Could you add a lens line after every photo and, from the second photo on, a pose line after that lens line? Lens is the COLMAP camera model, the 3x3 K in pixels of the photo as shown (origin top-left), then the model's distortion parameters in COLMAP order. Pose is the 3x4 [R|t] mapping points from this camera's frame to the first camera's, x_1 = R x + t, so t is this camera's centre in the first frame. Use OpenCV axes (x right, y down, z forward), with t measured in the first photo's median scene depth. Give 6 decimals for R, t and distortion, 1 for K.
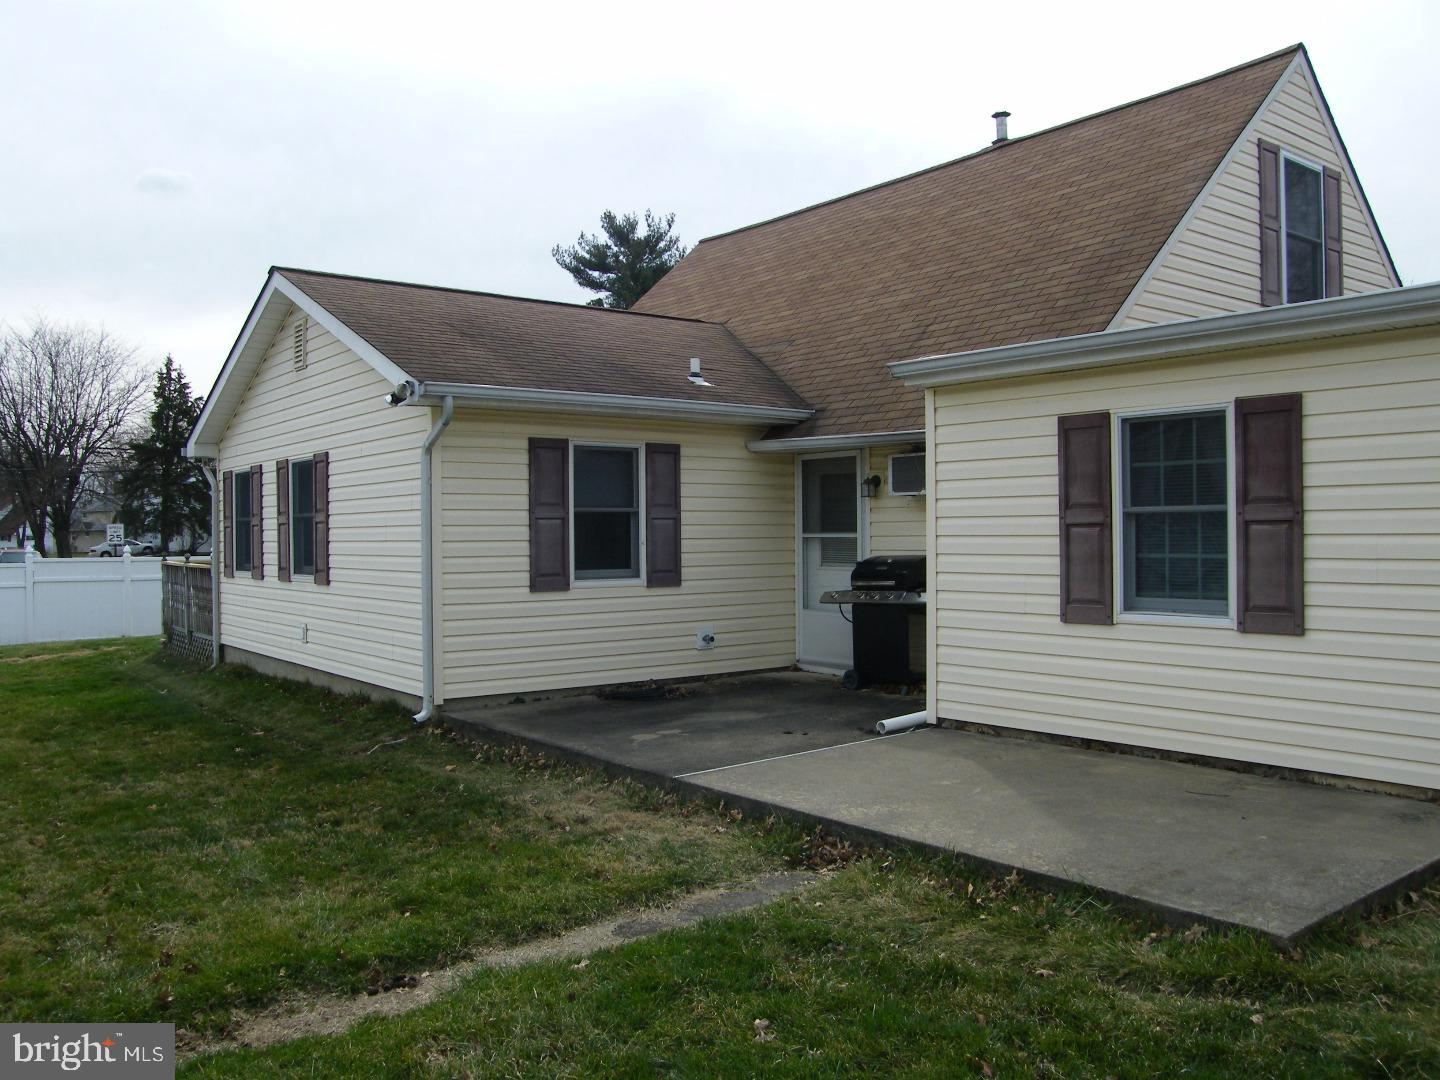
lens RADIAL K [[1173.5, 0, 719.7], [0, 1173.5, 544.4], [0, 0, 1]] dist [-0.120271, 0.089227]
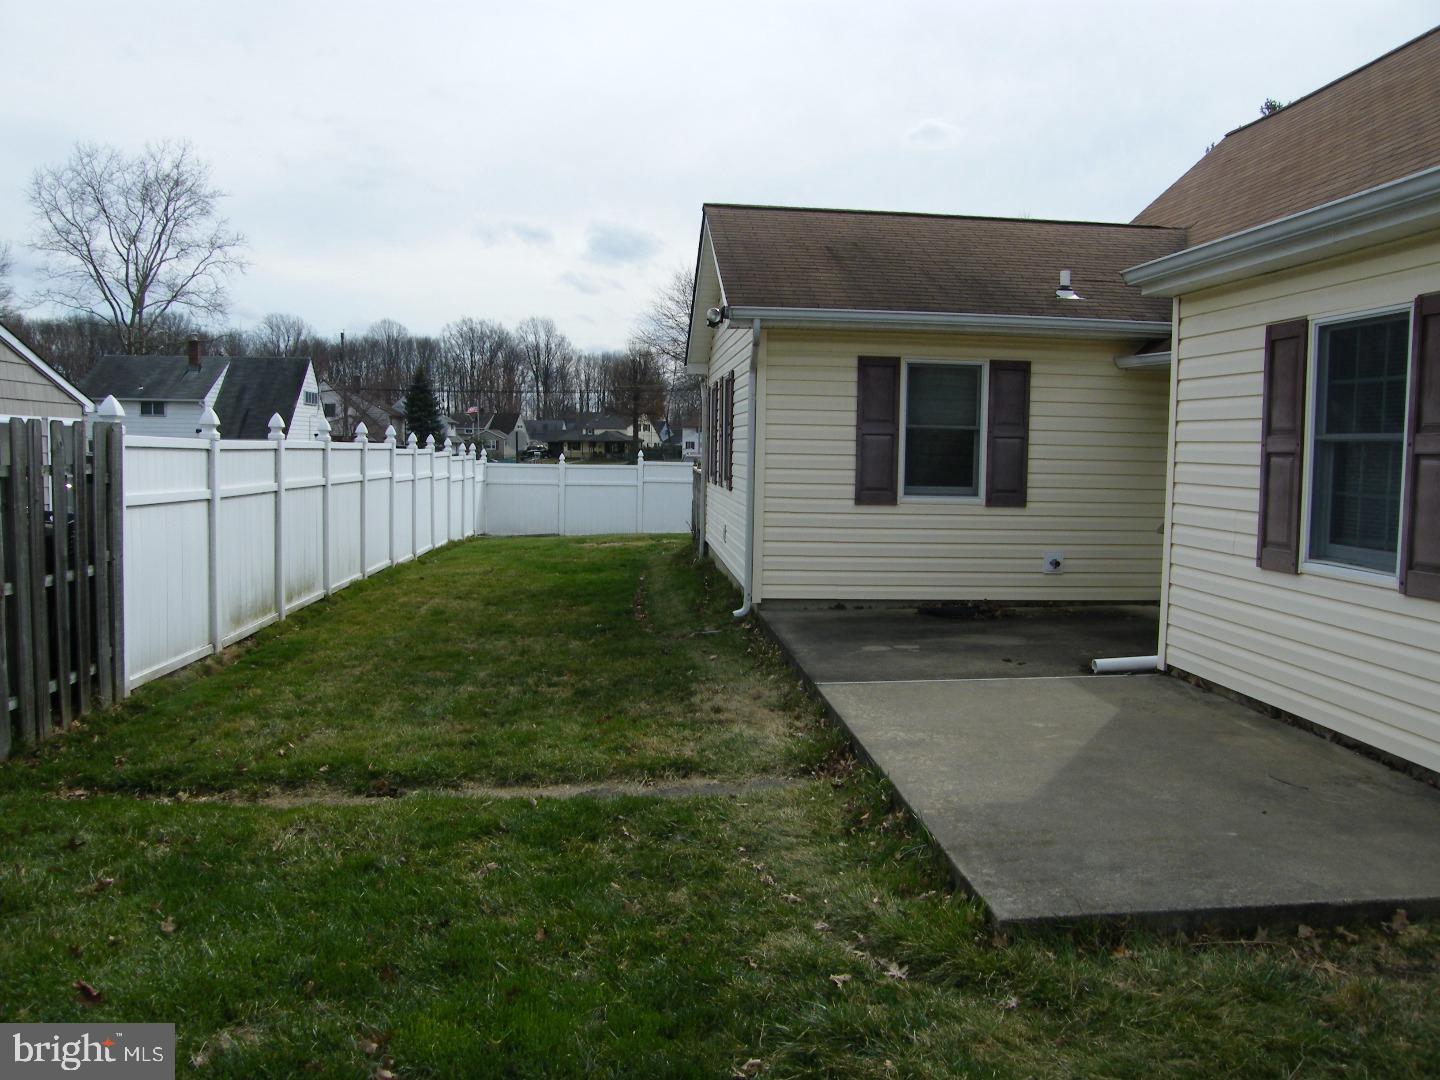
lens RADIAL K [[1173.5, 0, 721.1], [0, 1173.5, 533.5], [0, 0, 1]] dist [-0.120271, 0.089227]
pose [[0.837451, 0.063835, -0.542772, 0.419742], [-0.029660, 0.997000, 0.071494, -0.006644], [0.545708, -0.043774, 0.836832, 0.076943]]
